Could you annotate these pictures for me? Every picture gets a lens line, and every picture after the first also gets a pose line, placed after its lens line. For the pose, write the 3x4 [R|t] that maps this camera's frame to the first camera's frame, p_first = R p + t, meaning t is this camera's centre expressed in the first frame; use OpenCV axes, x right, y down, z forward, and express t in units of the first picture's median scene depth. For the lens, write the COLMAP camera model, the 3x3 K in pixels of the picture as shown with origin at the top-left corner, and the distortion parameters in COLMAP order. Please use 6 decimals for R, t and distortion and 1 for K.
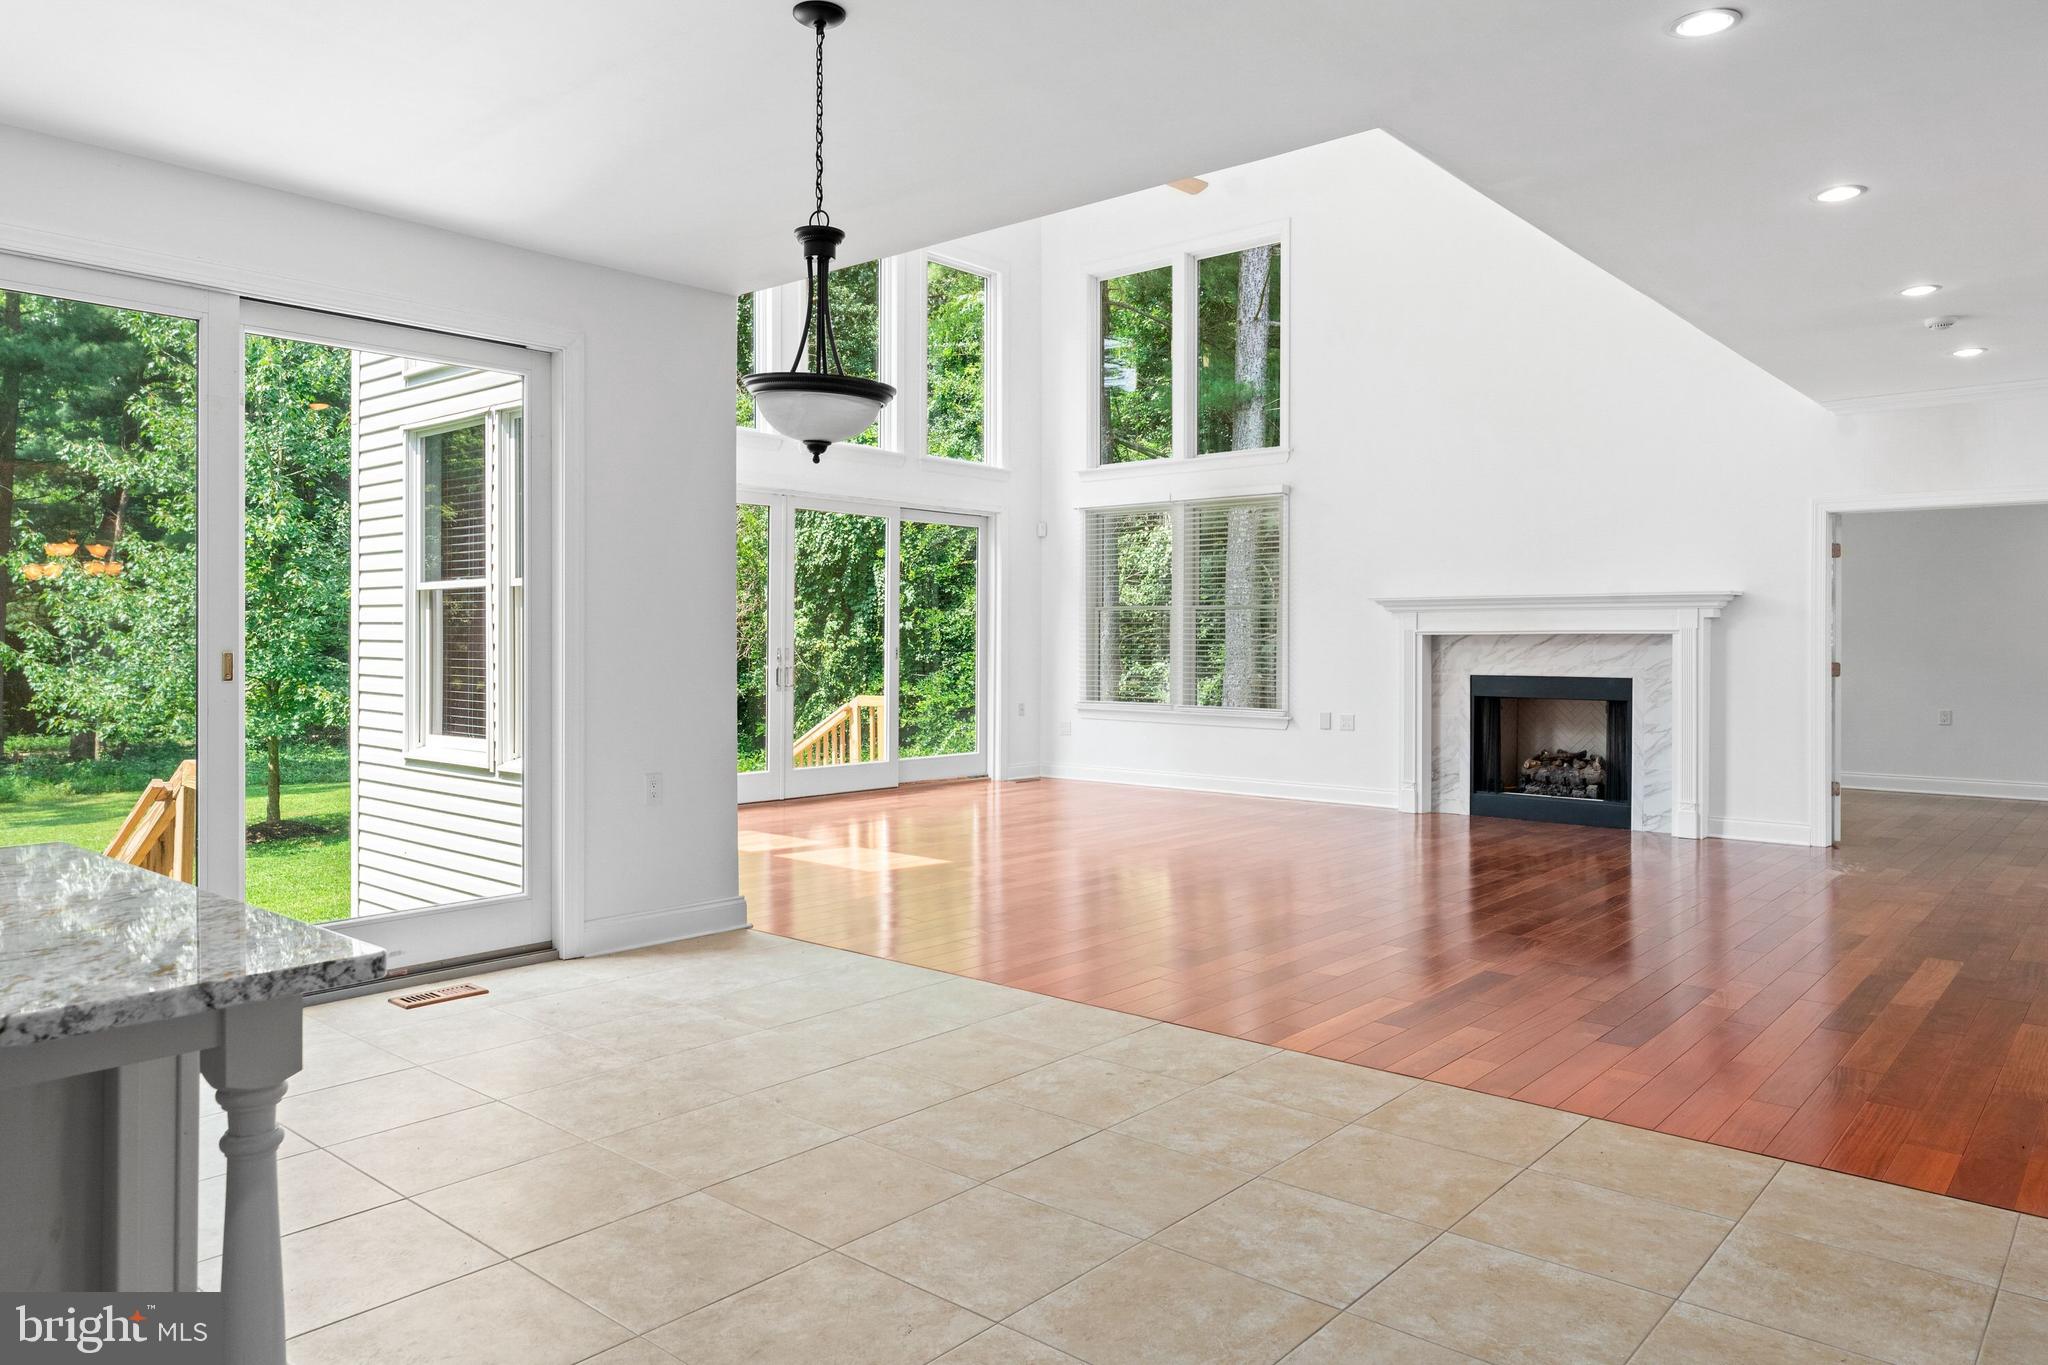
lens RADIAL K [[1353.4, 0, 1021.3], [0, 1353.4, 648.2], [0, 0, 1]] dist [-0.008318, 0.008752]
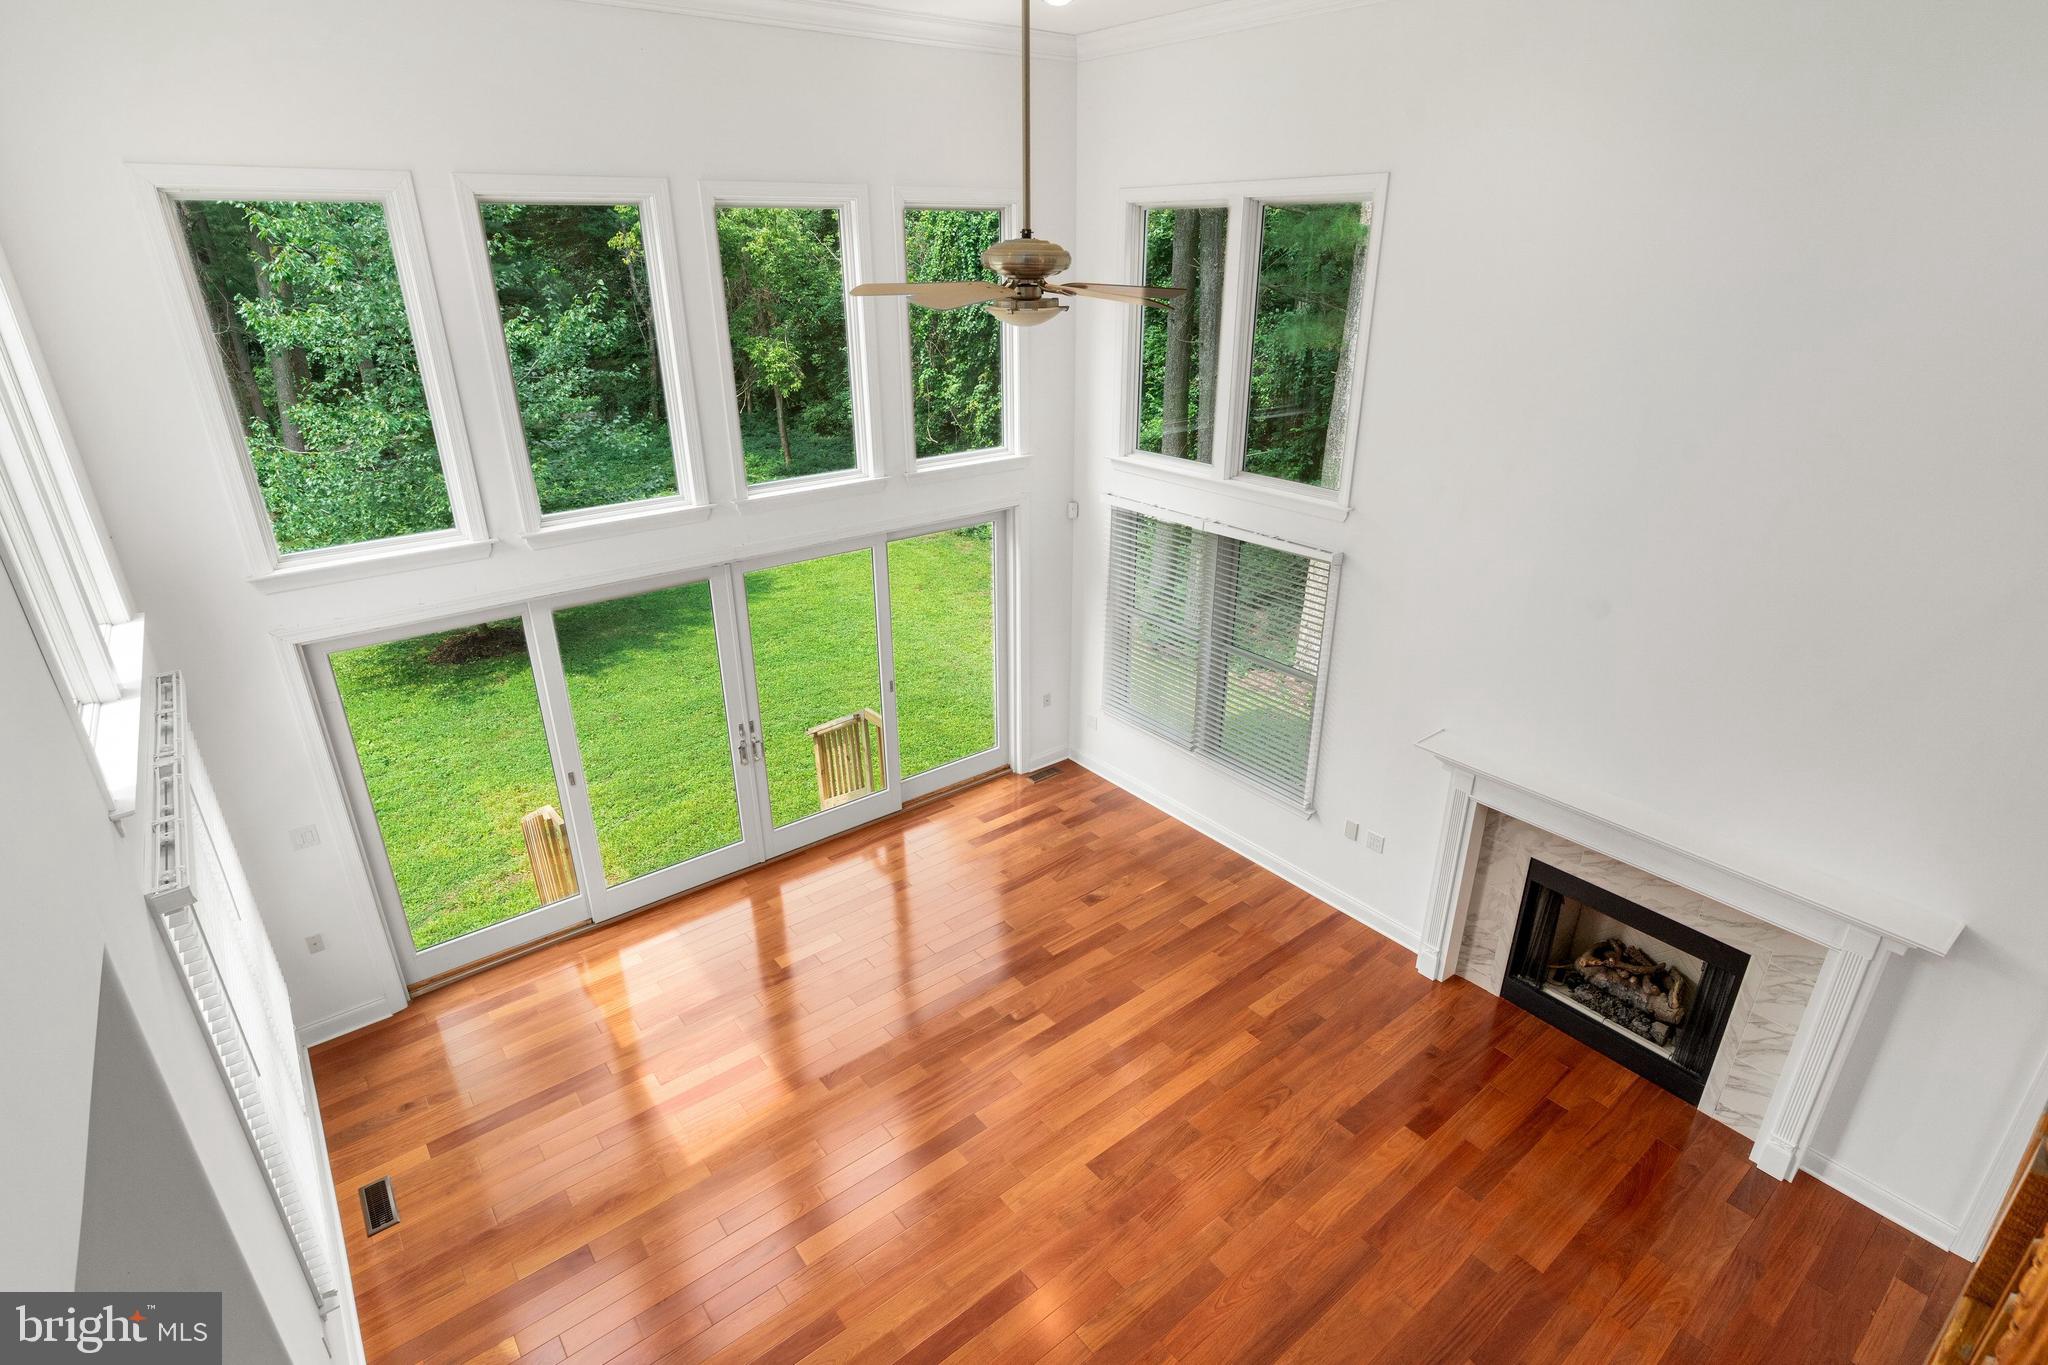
lens RADIAL K [[1015.4, 0, 1018.8], [0, 1015.4, 681.1], [0, 0, 1]] dist [-0.008720, 0.002173]
pose [[0.982025, 0.063781, -0.177647, 0.140325], [0.010836, 0.920575, 0.390414, -0.324150], [0.188438, -0.385322, 0.903337, 0.460718]]
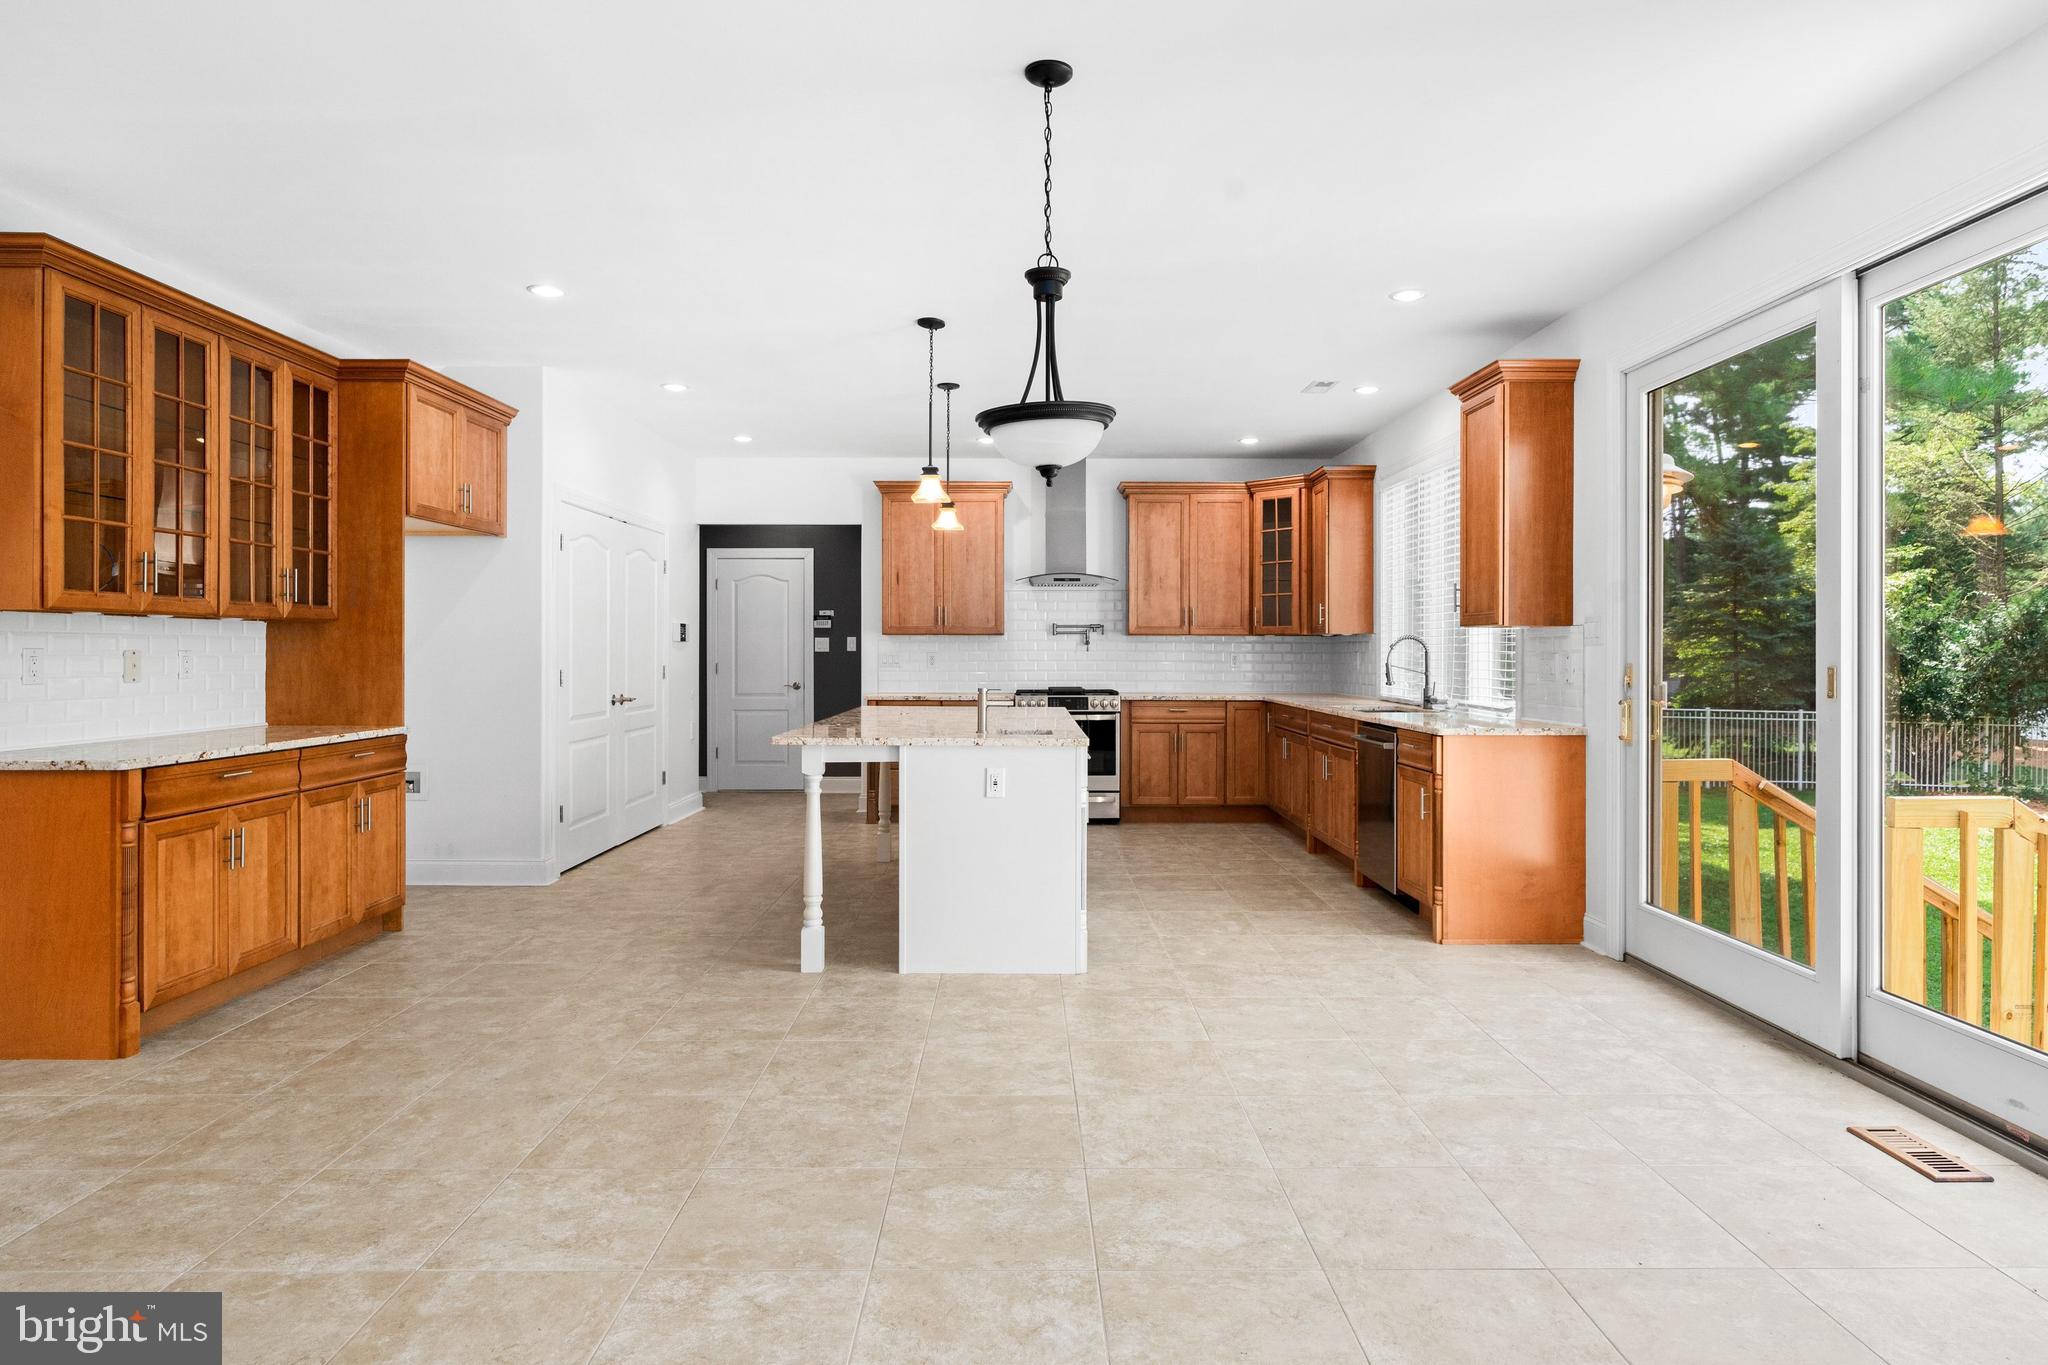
lens RADIAL K [[1153.1, 0, 1031.2], [0, 1153.1, 650.1], [0, 0, 1]] dist [-0.000611, 0.001261]
pose [[-0.746459, -0.005865, -0.665406, 0.161132], [-0.008236, 0.999966, 0.000426, -0.002032], [0.665381, 0.005798, -0.746481, 0.570739]]
